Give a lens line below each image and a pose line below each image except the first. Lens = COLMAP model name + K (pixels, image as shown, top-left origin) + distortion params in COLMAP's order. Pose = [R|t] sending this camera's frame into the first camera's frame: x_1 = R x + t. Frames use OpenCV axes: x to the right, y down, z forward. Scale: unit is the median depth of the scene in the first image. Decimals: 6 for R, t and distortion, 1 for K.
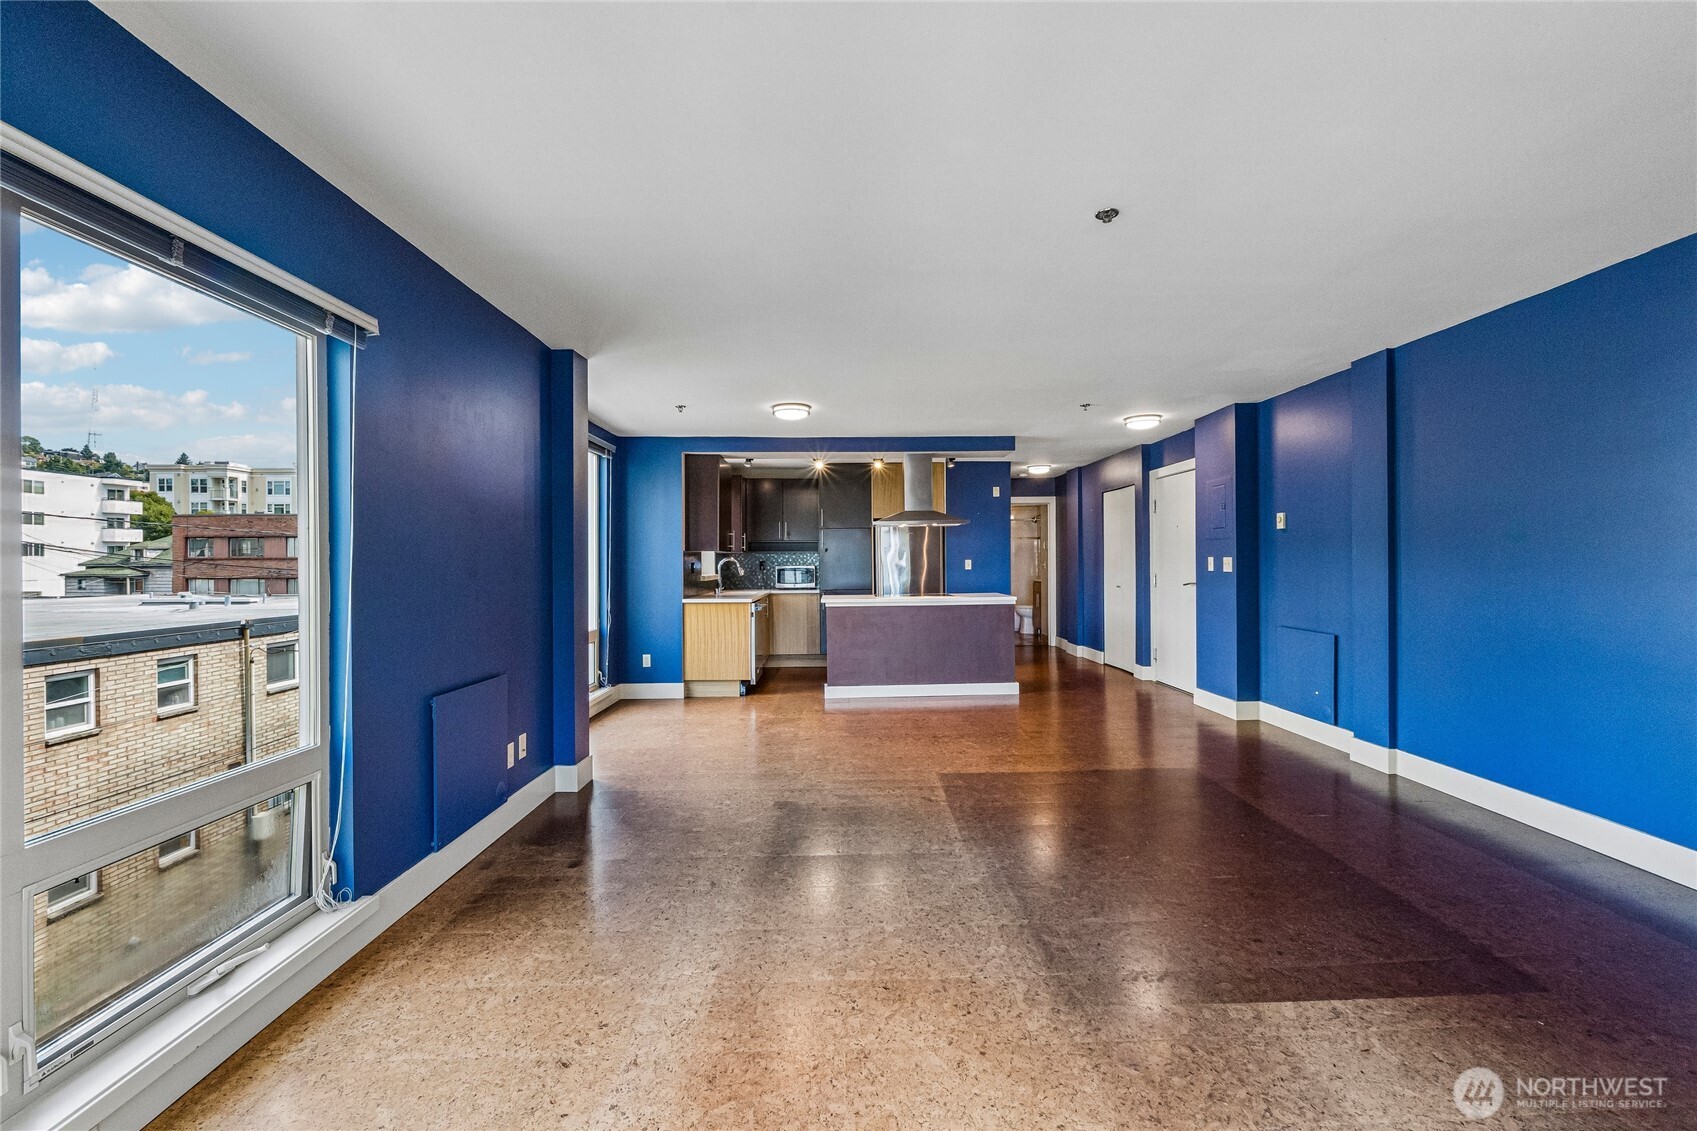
lens RADIAL K [[705.3, 0, 859.1], [0, 705.3, 566.8], [0, 0, 1]] dist [-0.006964, -0.000286]
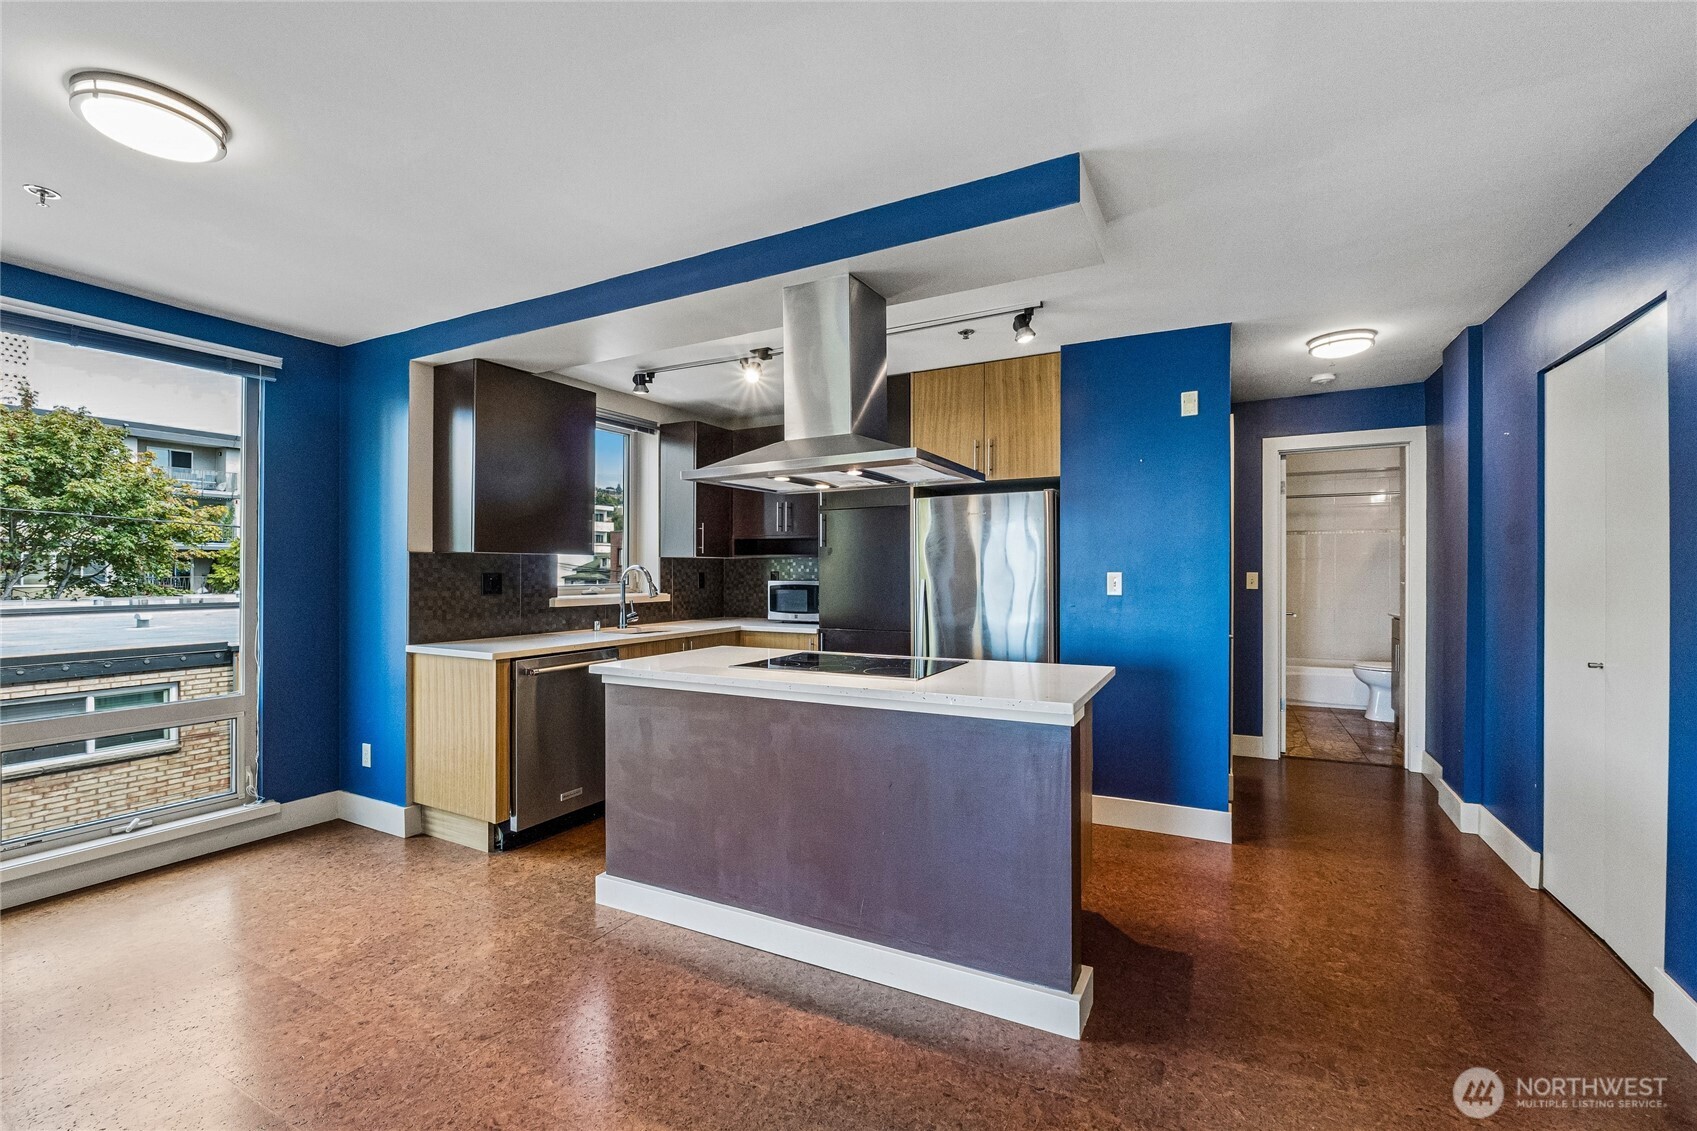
lens RADIAL K [[705.3, 0, 863.9], [0, 705.3, 574.2], [0, 0, 1]] dist [-0.006964, -0.000286]
pose [[0.874181, 0.009274, -0.485512, 0.247128], [-0.010352, 0.999946, 0.000461, -0.008094], [0.485490, 0.004623, 0.874230, 0.603844]]
